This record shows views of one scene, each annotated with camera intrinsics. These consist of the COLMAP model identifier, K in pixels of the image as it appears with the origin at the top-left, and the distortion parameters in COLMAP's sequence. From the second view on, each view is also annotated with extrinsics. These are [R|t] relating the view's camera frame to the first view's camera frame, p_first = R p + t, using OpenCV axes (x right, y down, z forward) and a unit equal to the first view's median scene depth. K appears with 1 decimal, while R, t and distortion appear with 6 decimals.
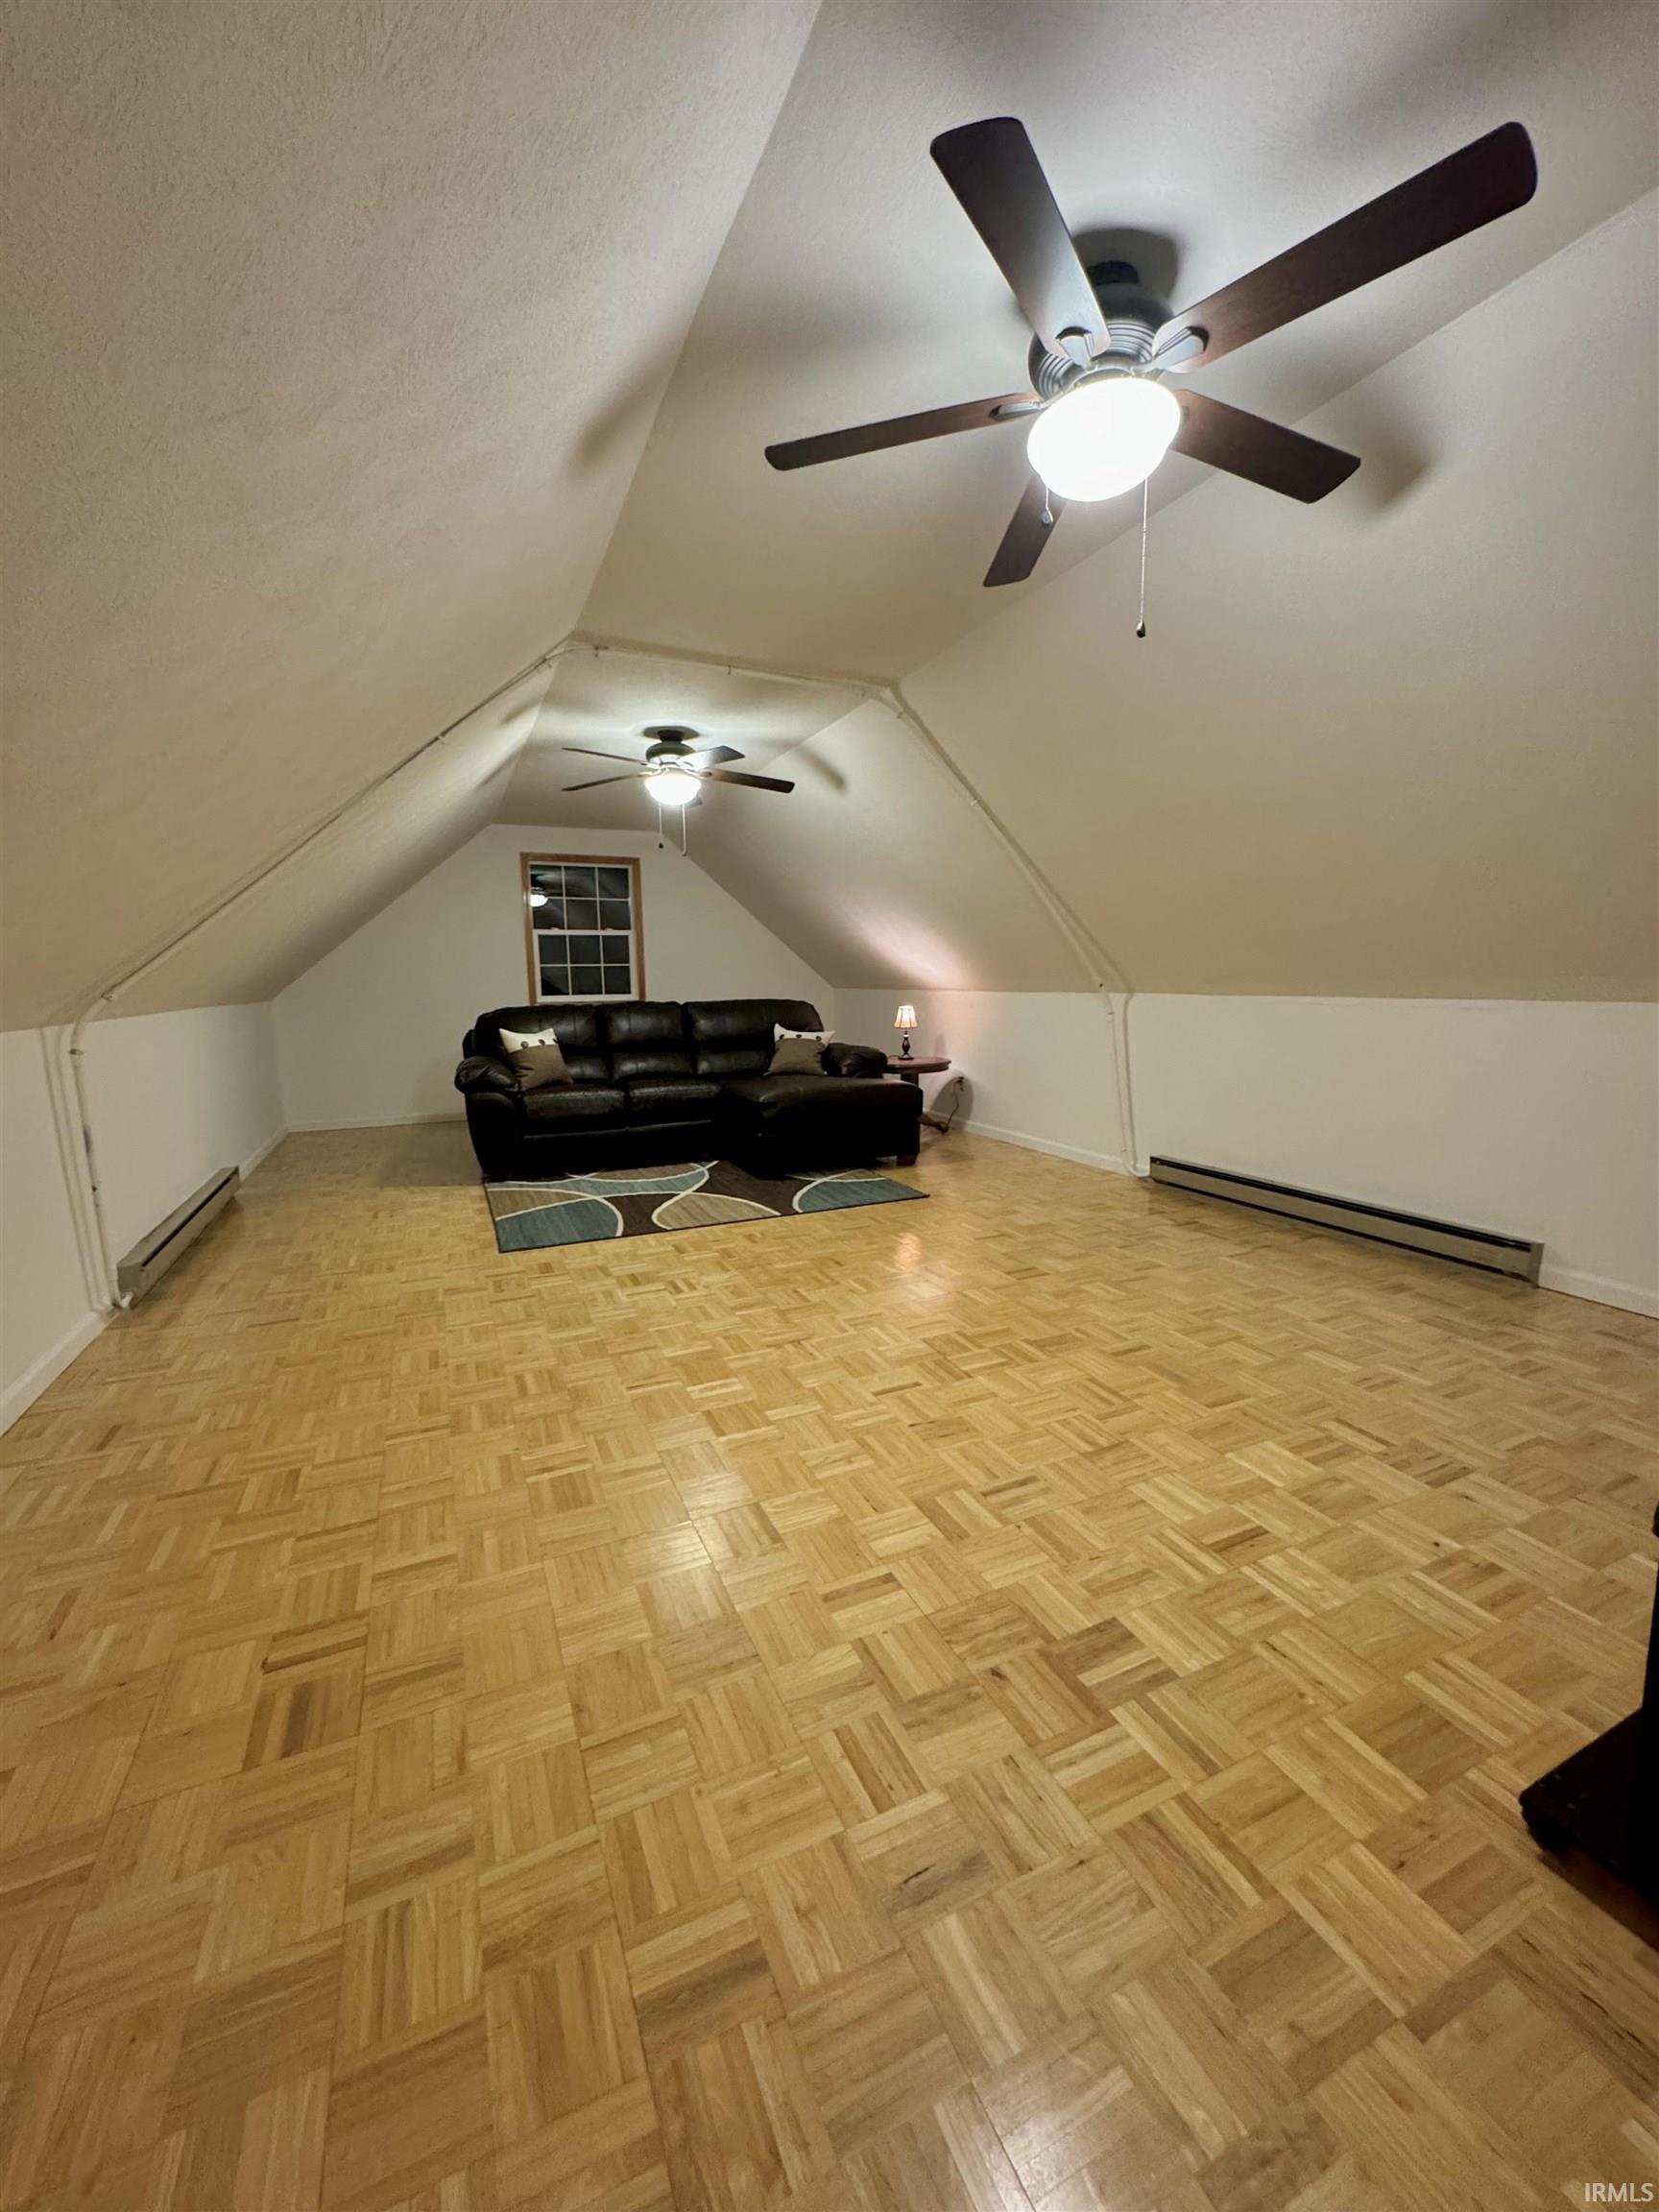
lens RADIAL K [[878.9, 0, 831.6], [0, 878.9, 1118.8], [0, 0, 1]] dist [-0.002752, 0.000406]
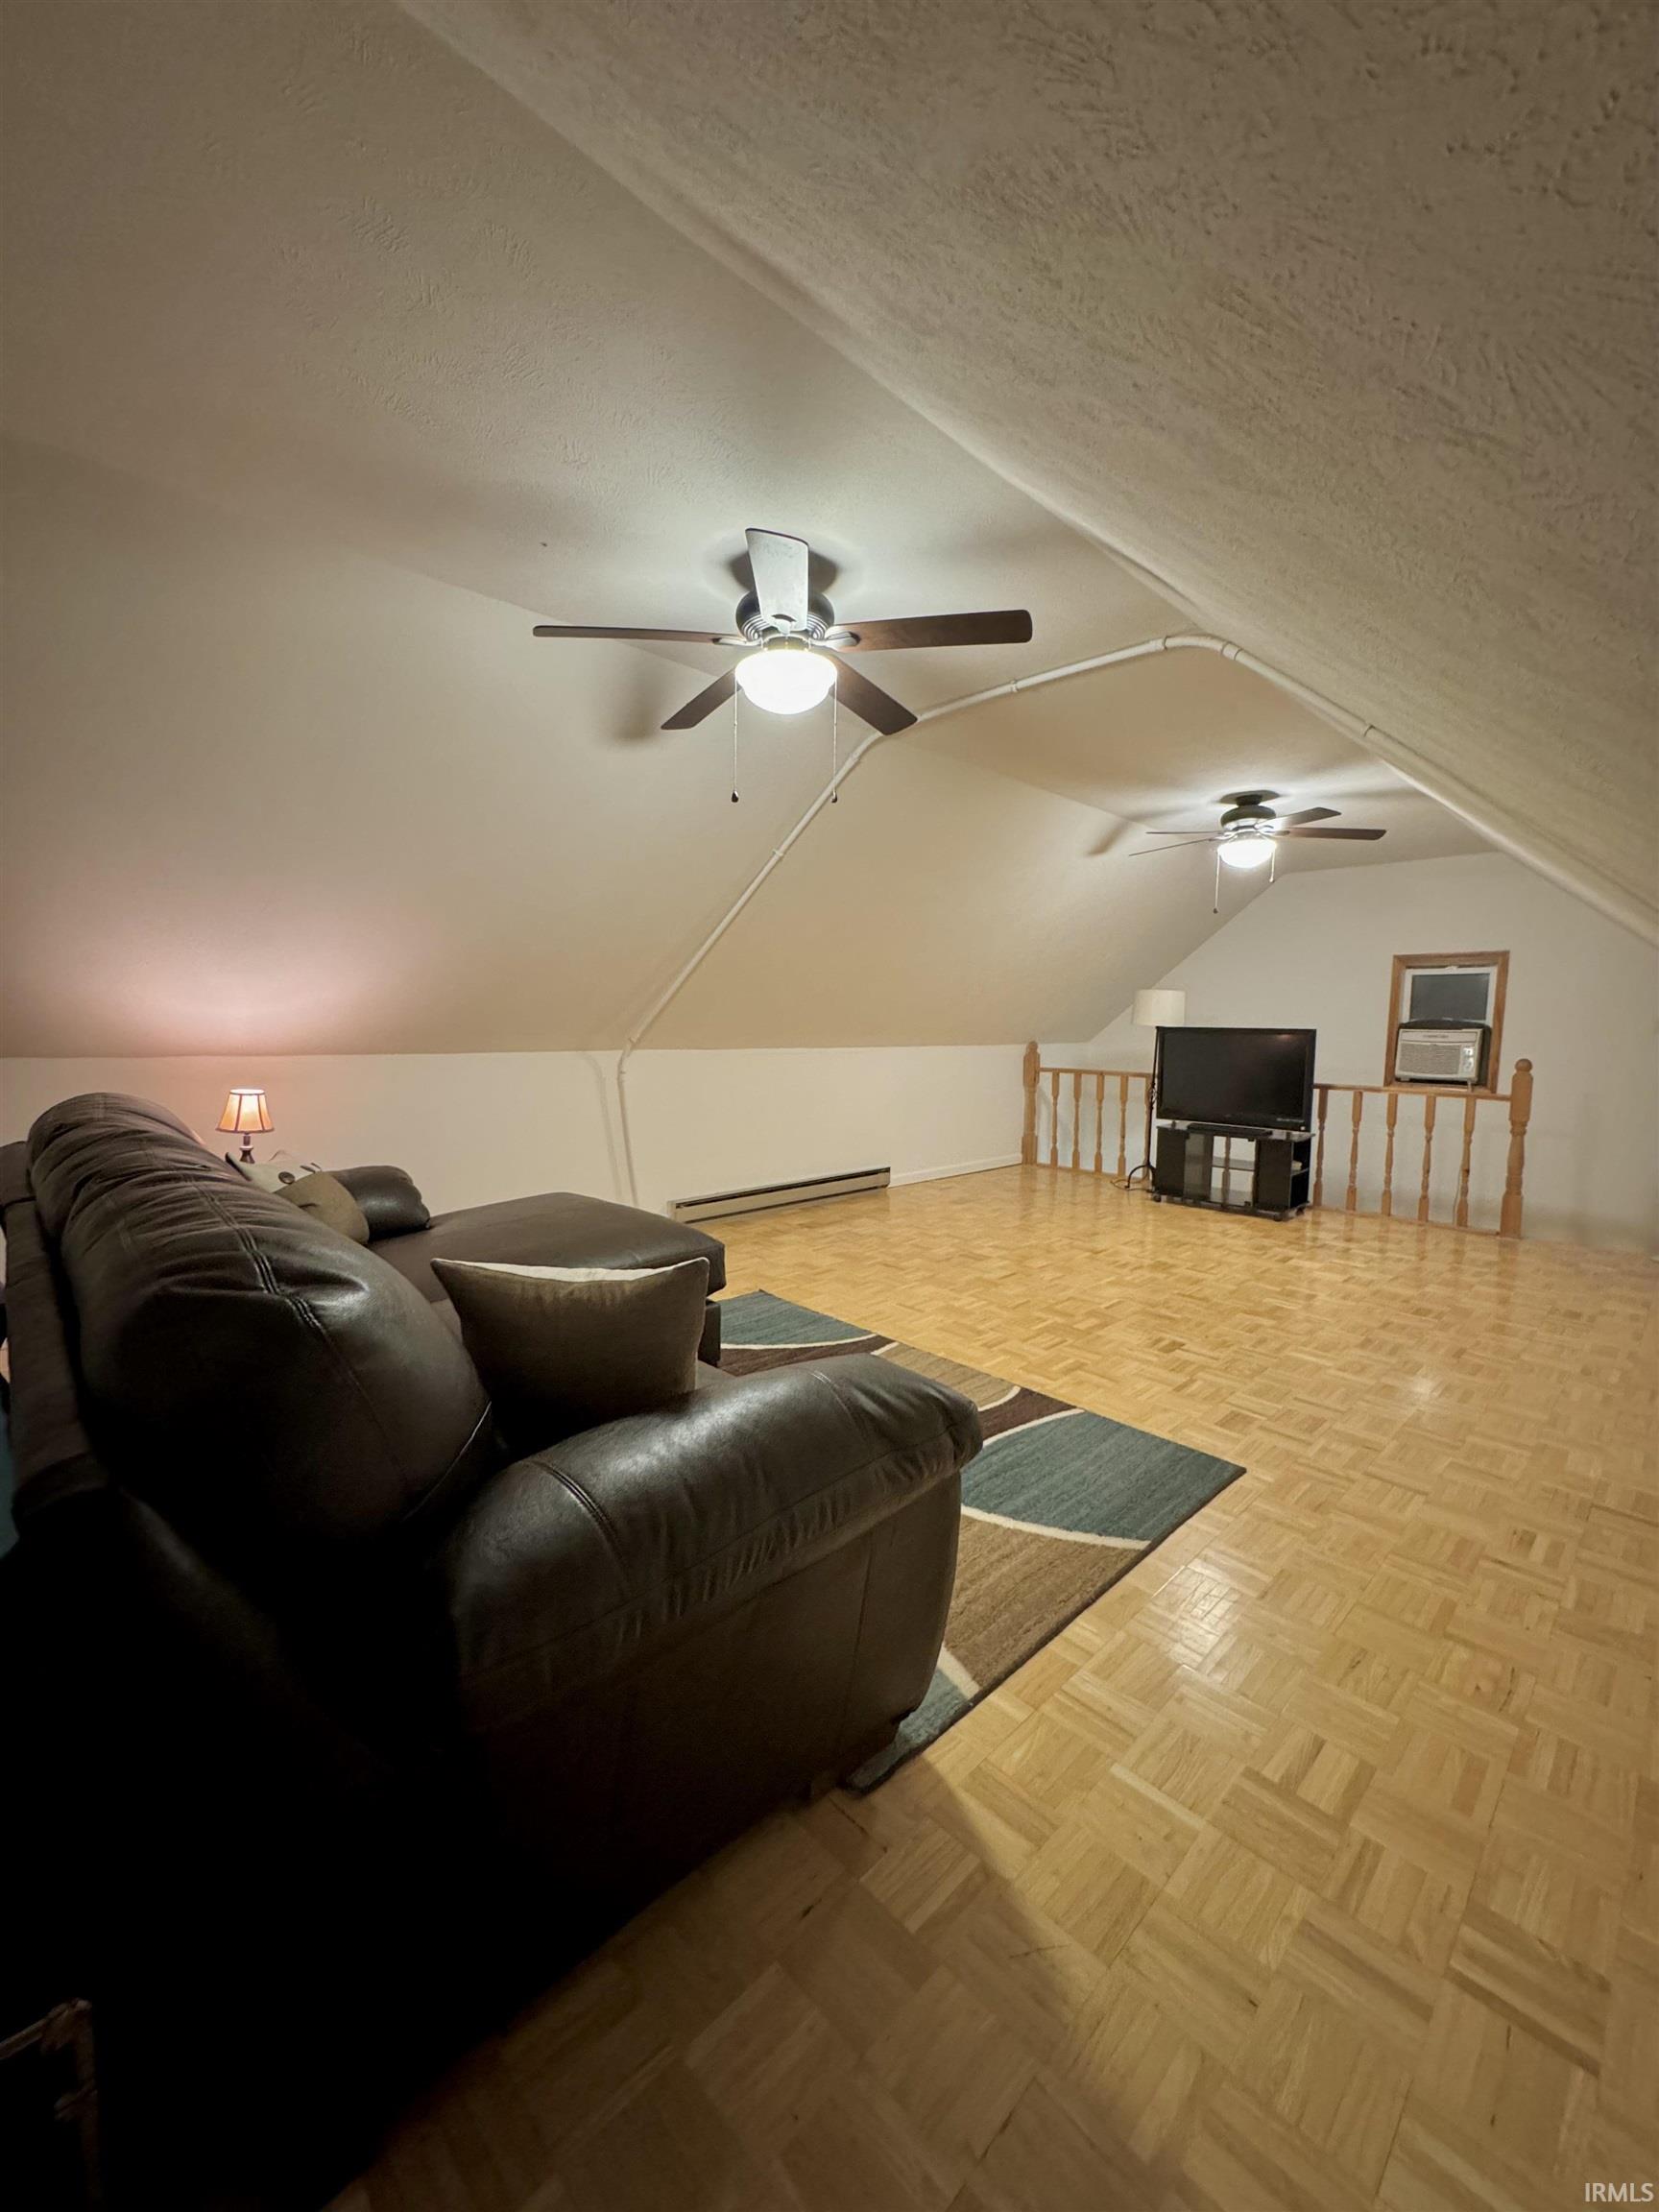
lens RADIAL K [[878.9, 0, 829.6], [0, 878.9, 1116.1], [0, 0, 1]] dist [-0.002752, 0.000406]
pose [[-0.336687, -0.094794, 0.936833, -0.858122], [0.138938, 0.979028, 0.148997, -0.242626], [-0.931310, 0.180327, -0.316455, 1.448580]]
